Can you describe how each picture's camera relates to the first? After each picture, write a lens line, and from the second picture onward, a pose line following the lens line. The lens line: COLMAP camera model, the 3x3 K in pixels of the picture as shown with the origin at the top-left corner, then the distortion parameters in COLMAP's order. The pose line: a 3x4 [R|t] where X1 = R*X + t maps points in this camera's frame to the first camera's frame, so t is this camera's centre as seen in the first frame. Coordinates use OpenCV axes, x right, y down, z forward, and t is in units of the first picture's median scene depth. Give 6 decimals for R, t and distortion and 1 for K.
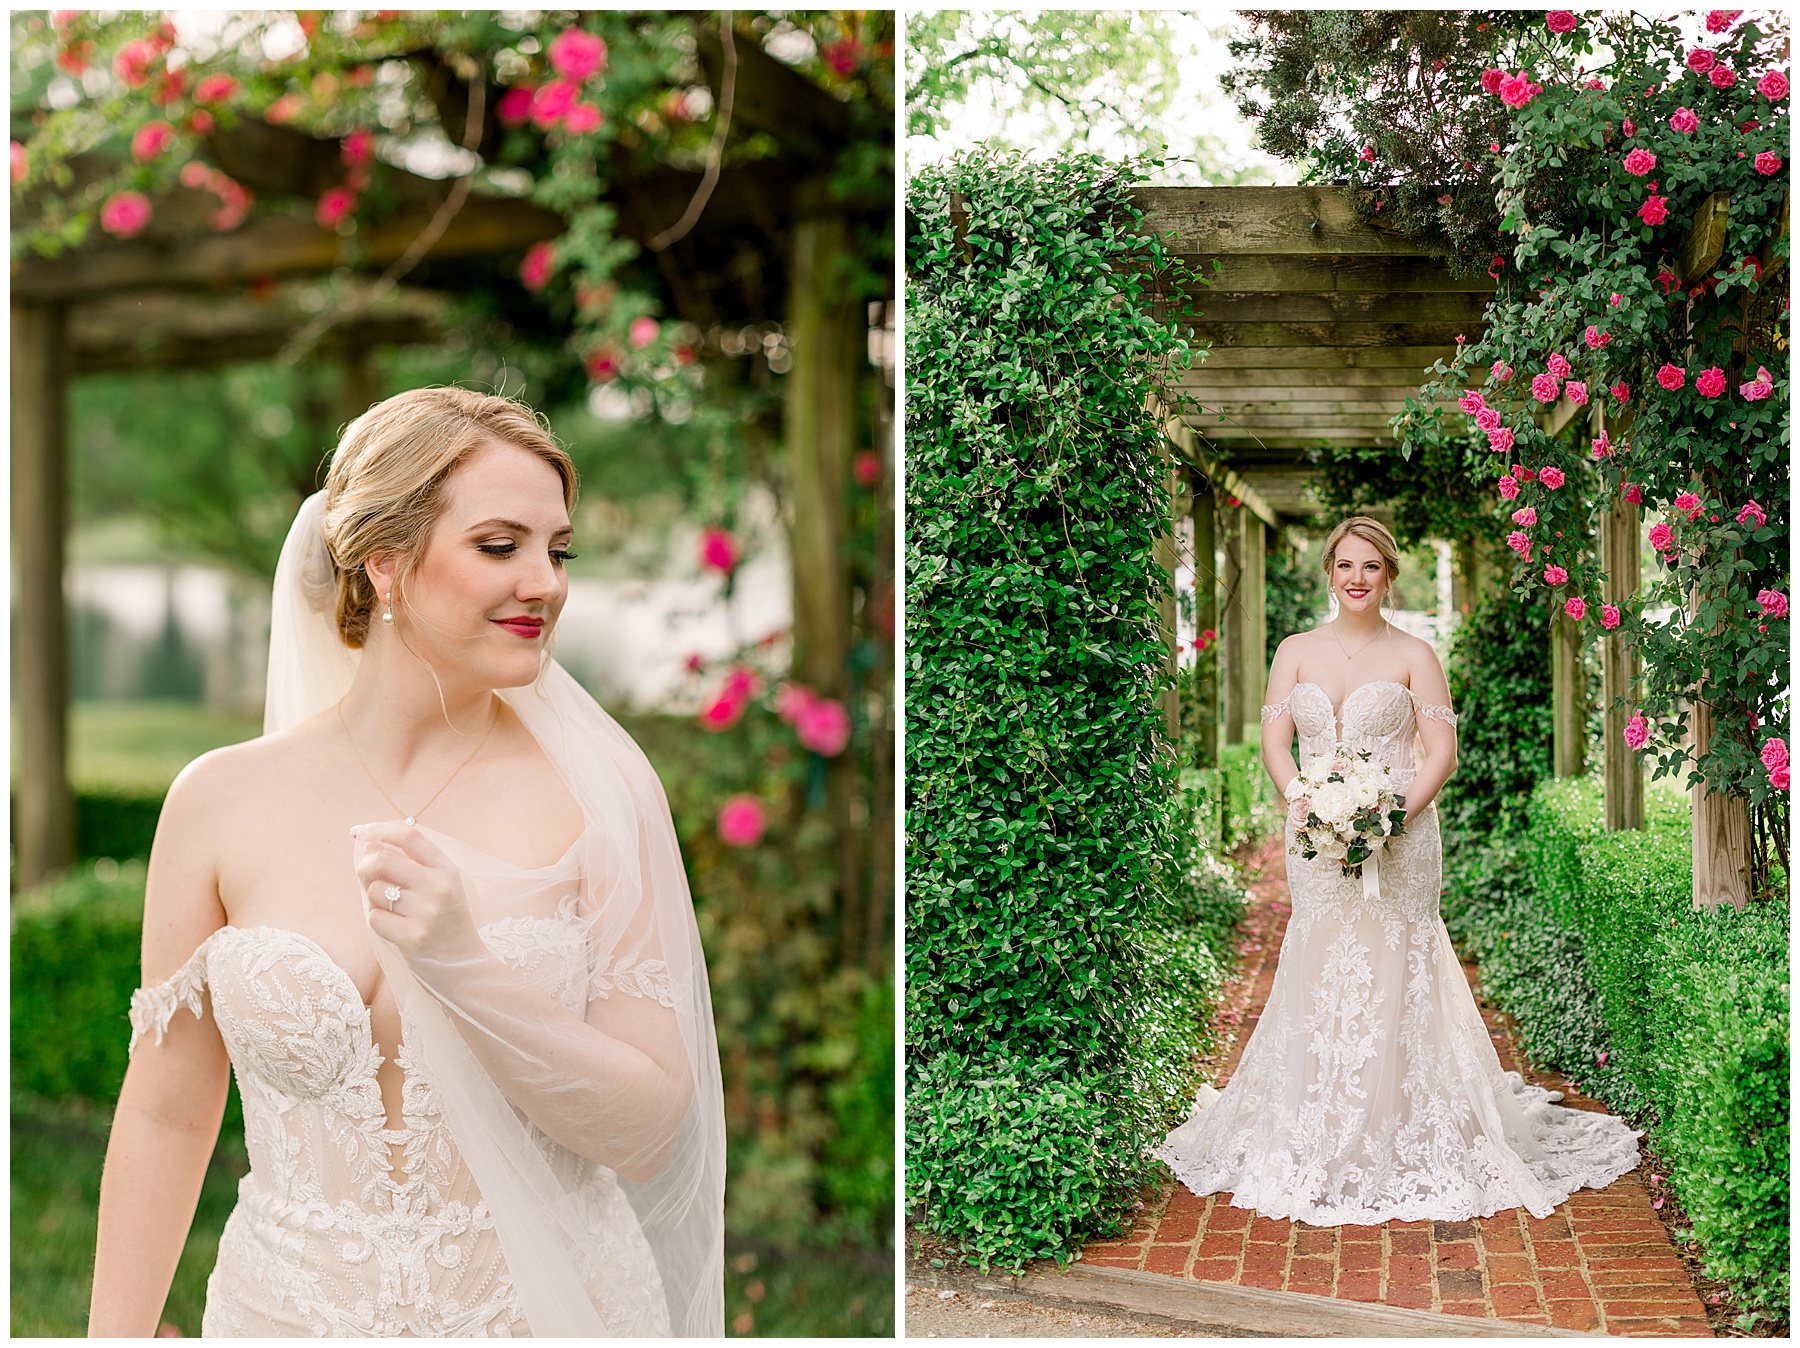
lens RADIAL K [[6755.9, 0, 902.3], [0, 6755.9, 672.1], [0, 0, 1]] dist [-0.425885, -1.221903]
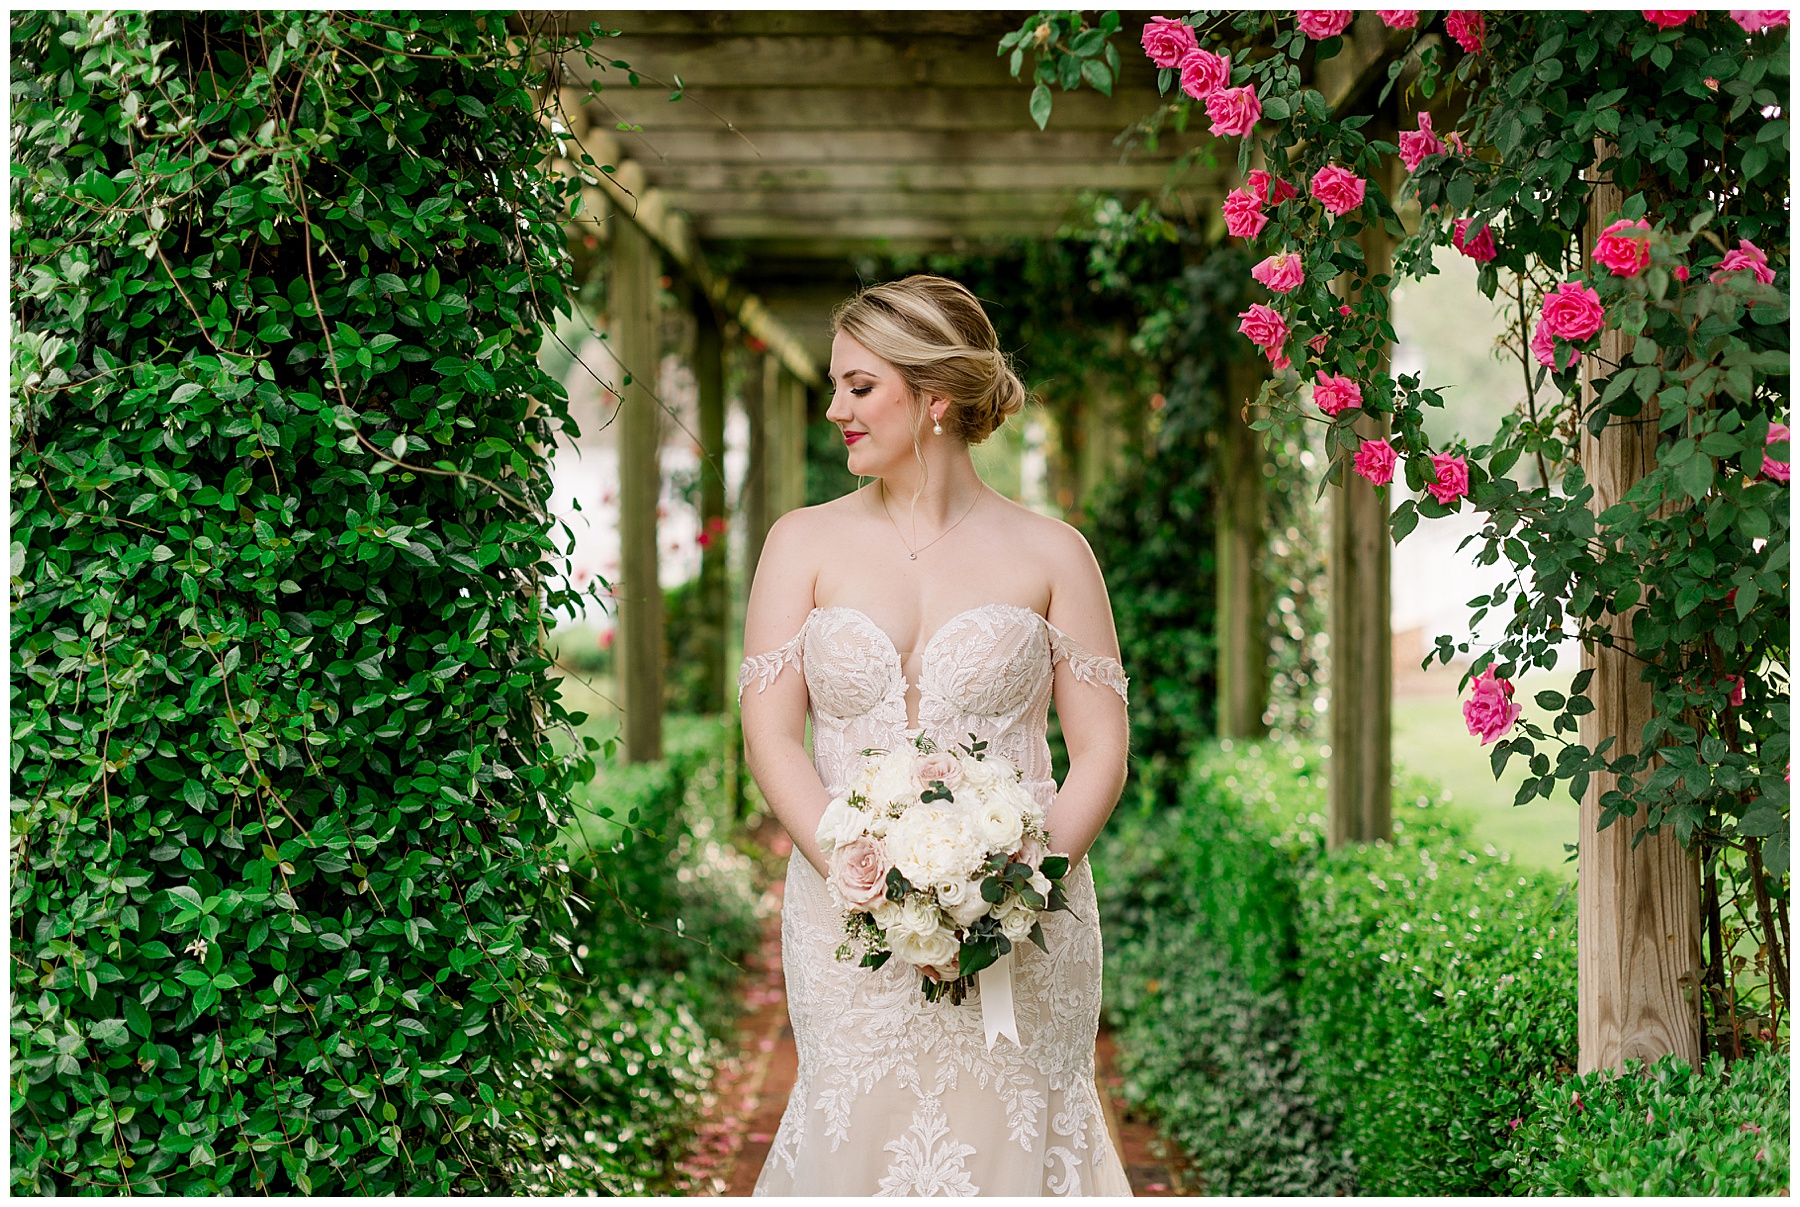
lens RADIAL K [[2736.1, 0, 900.6], [0, 2736.1, 577.7], [0, 0, 1]] dist [0.026742, -0.037711]
pose [[0.997977, 0.006089, 0.063290, 0.052311], [-0.006293, 0.999976, 0.003032, -0.001273], [-0.063270, -0.003425, 0.997991, 0.800054]]
